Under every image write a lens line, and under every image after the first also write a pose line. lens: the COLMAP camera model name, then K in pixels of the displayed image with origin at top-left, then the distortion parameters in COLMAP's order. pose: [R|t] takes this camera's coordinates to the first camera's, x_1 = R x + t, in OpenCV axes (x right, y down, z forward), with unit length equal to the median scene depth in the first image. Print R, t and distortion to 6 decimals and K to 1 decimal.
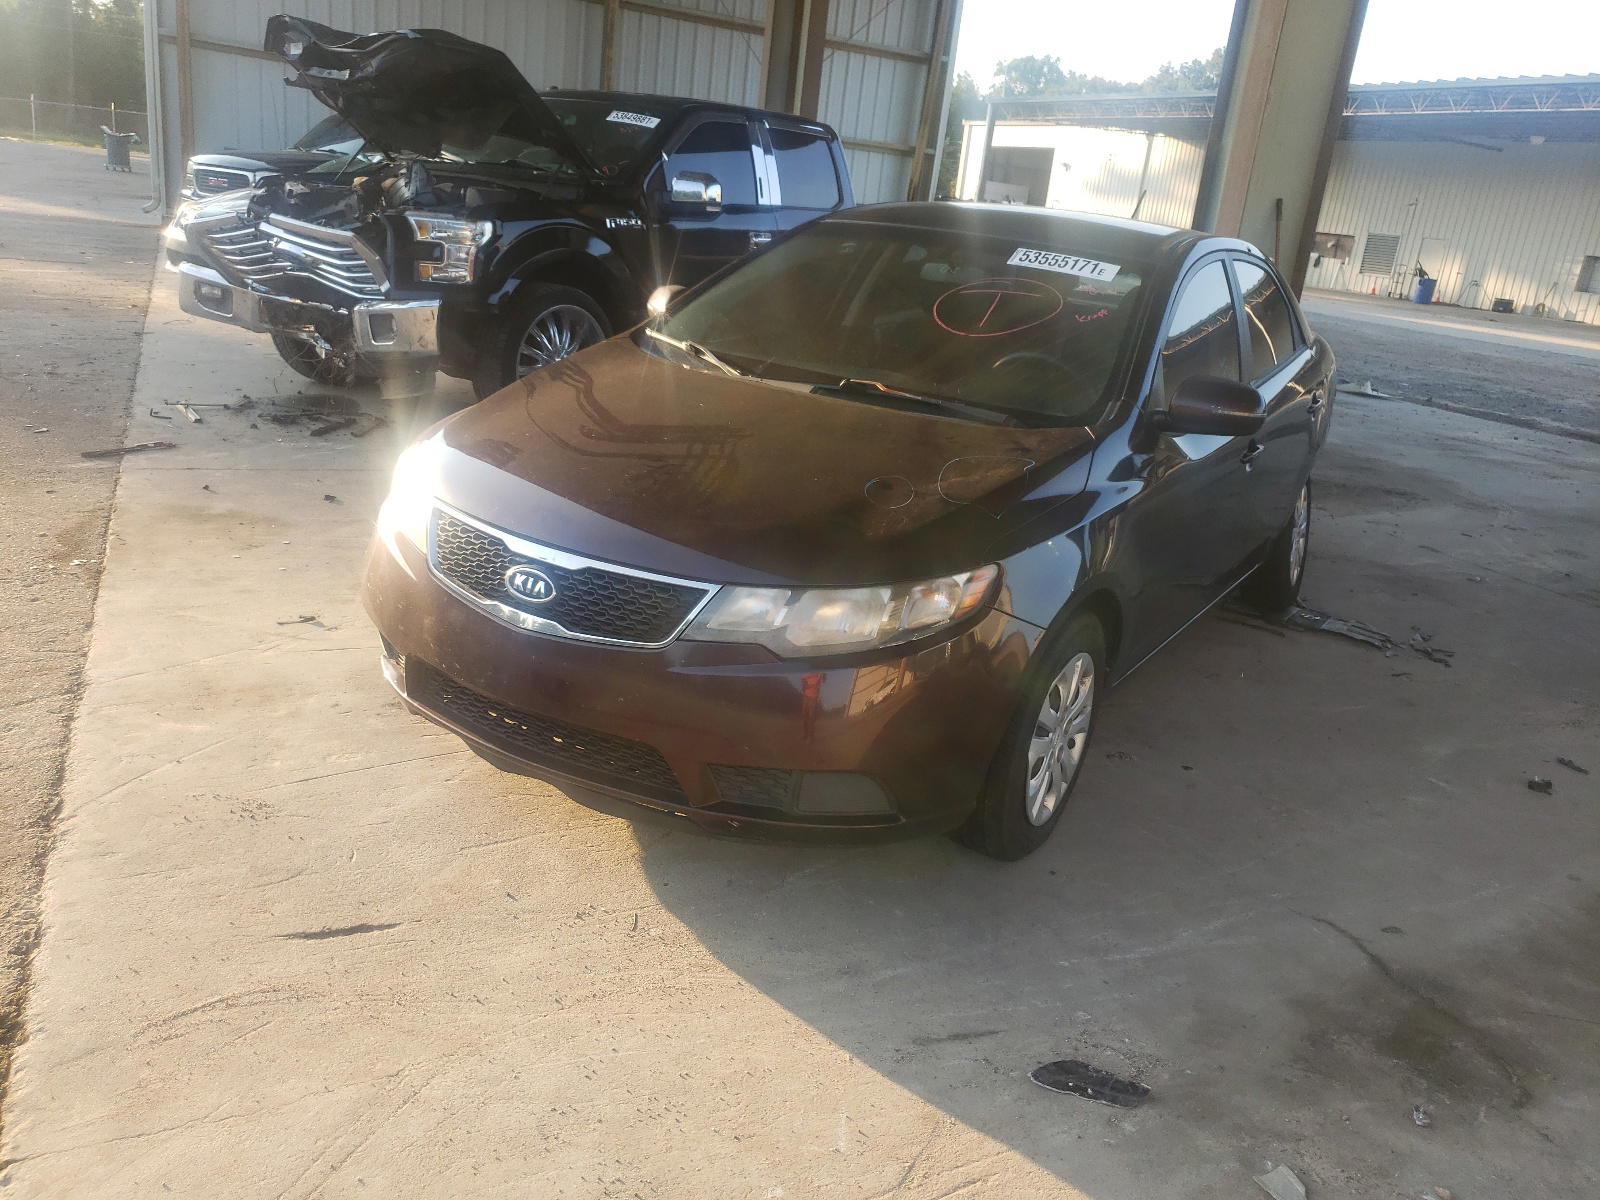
lens RADIAL K [[1175.0, 0, 800.0], [0, 1175.0, 600.0], [0, 0, 1]] dist [-0.009410, -0.002910]
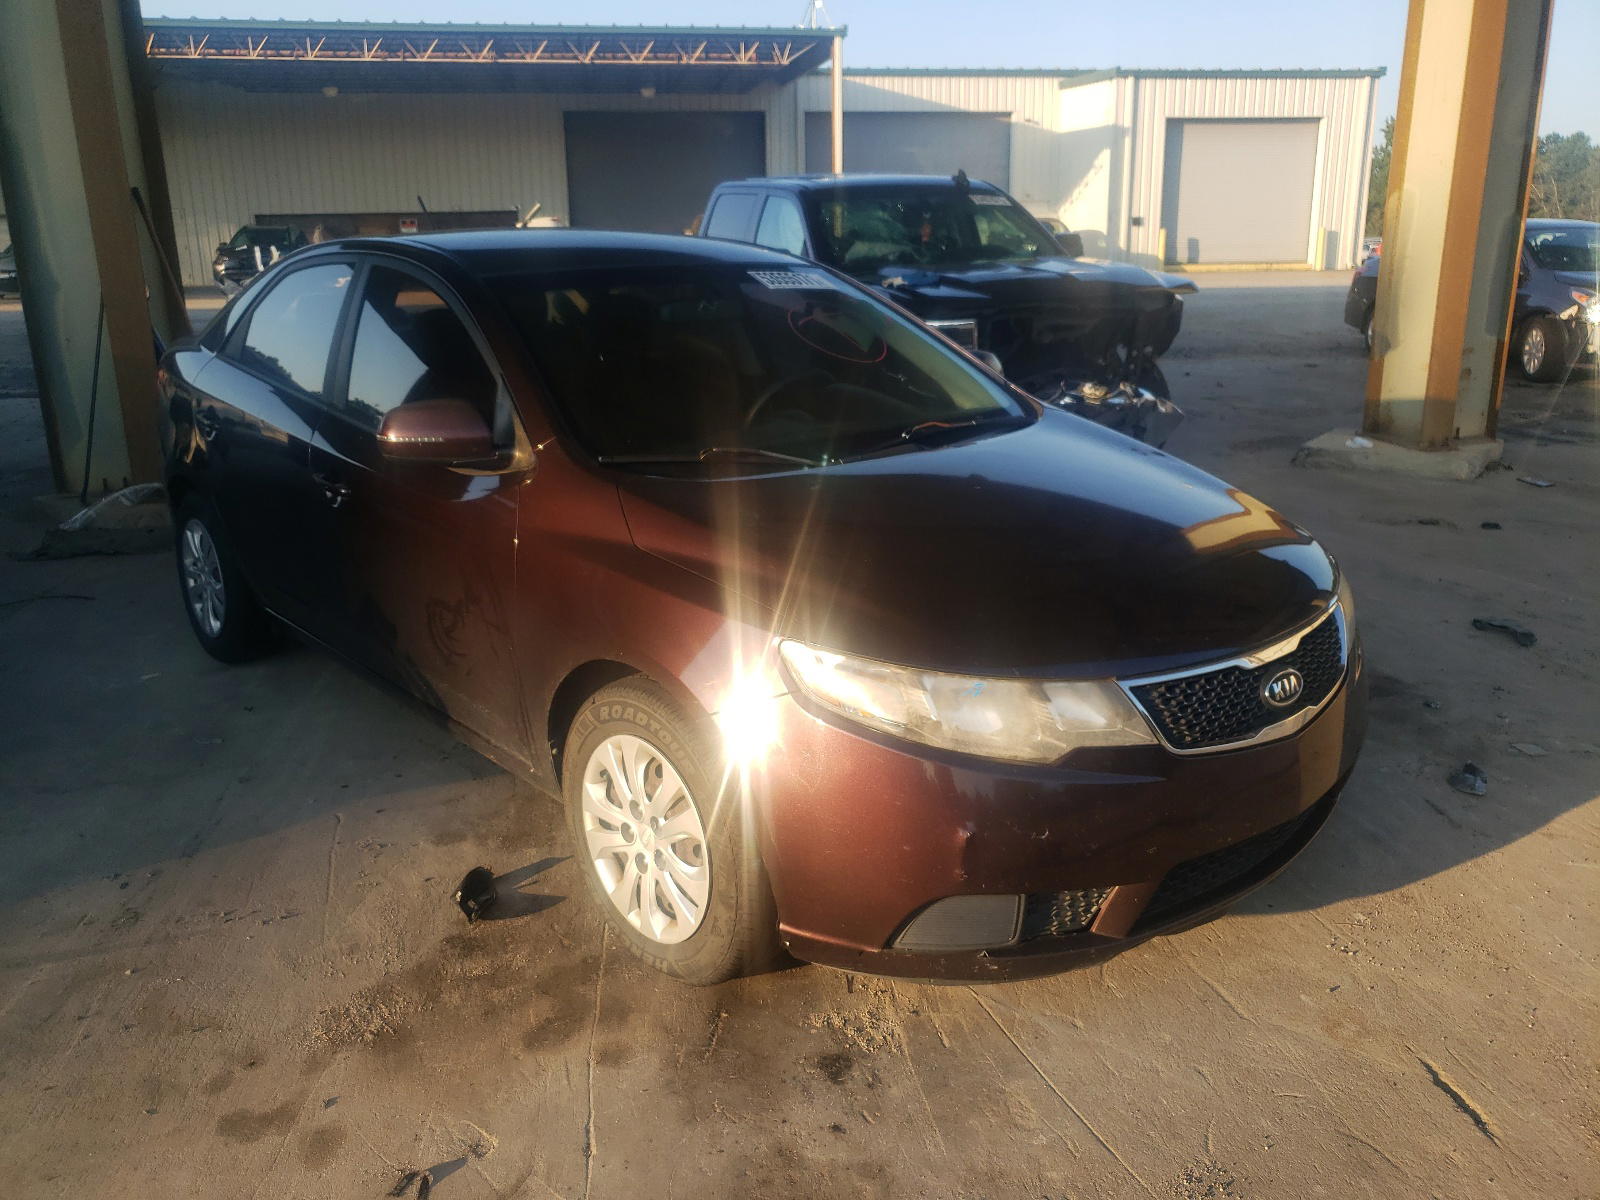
lens RADIAL K [[1247.6, 0, 800.0], [0, 1247.6, 600.0], [0, 0, 1]] dist [-0.002280, -0.004613]
pose [[0.279425, -0.365829, 0.887745, -1.174462], [0.319209, 0.907377, 0.273445, -0.460716], [-0.905553, 0.206969, 0.370320, 0.969827]]
